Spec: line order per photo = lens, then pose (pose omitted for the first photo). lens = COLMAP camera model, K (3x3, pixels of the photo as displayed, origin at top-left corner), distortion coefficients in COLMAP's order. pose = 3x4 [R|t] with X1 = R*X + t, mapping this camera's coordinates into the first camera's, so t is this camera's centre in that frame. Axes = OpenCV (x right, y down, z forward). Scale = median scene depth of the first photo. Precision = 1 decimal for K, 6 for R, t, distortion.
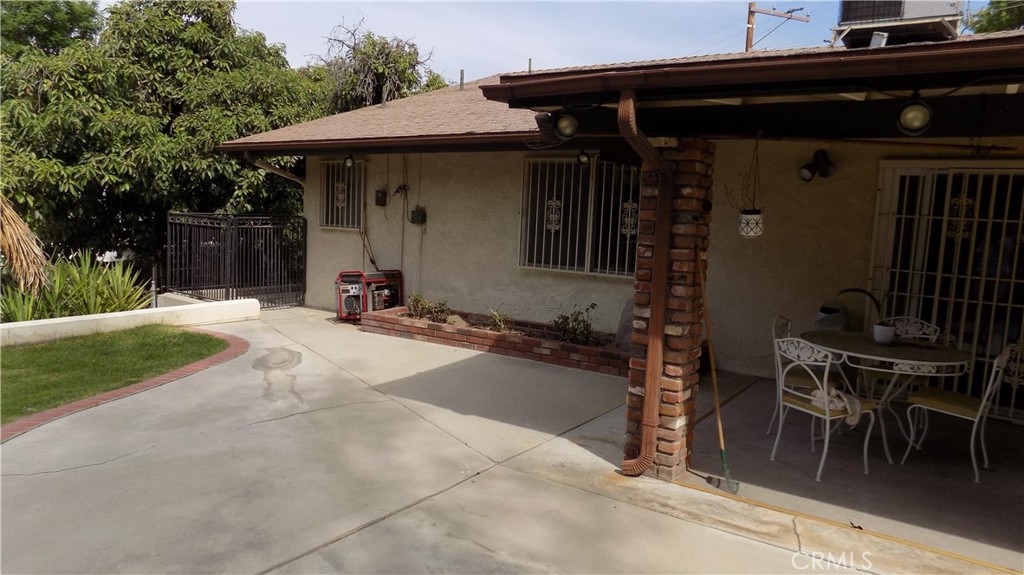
lens RADIAL K [[686.2, 0, 511.4], [0, 686.2, 287.7], [0, 0, 1]] dist [-0.046947, 0.036604]
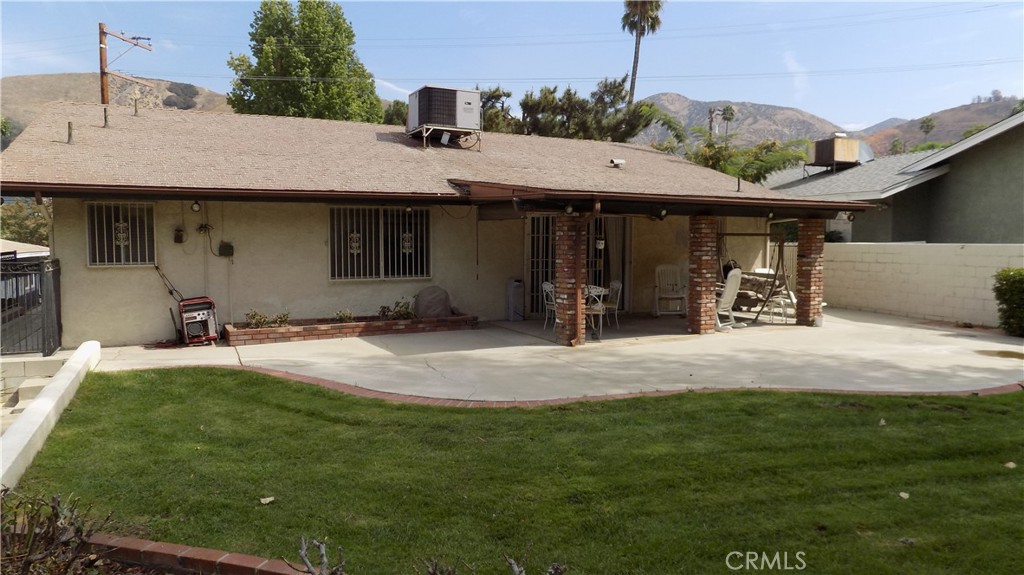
lens RADIAL K [[686.2, 0, 507.8], [0, 686.2, 288.5], [0, 0, 1]] dist [-0.046947, 0.036604]
pose [[0.497772, -0.108523, 0.860492, -1.249319], [0.115168, 0.991626, 0.058439, -0.065714], [-0.859627, 0.070012, 0.506102, -0.048706]]
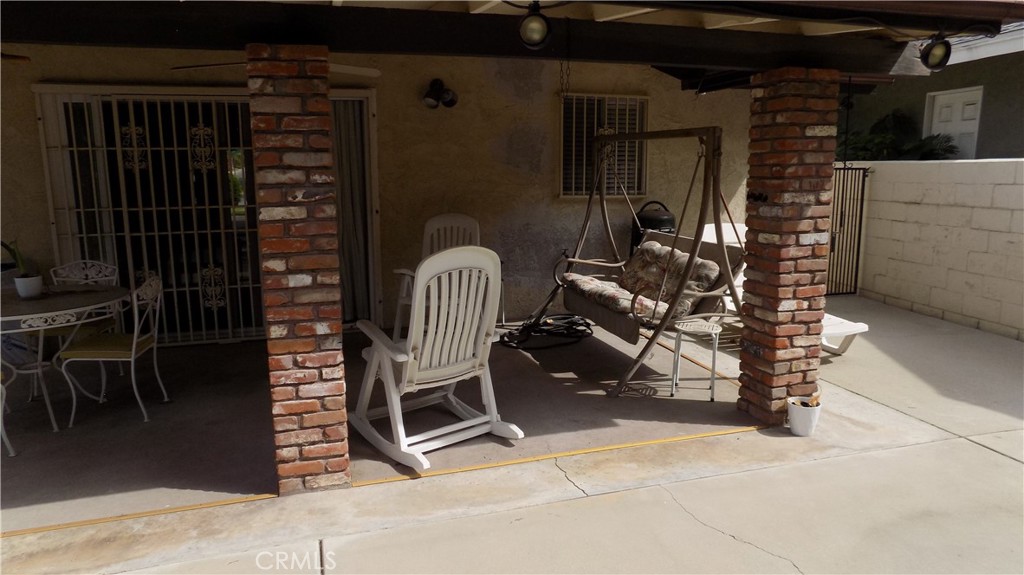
lens RADIAL K [[686.2, 0, 506.1], [0, 686.2, 284.6], [0, 0, 1]] dist [-0.046947, 0.036604]
pose [[0.636885, -0.183244, 0.748865, 0.206494], [0.122681, 0.983054, 0.136213, 0.016602], [-0.761135, 0.005120, 0.648573, -0.011308]]
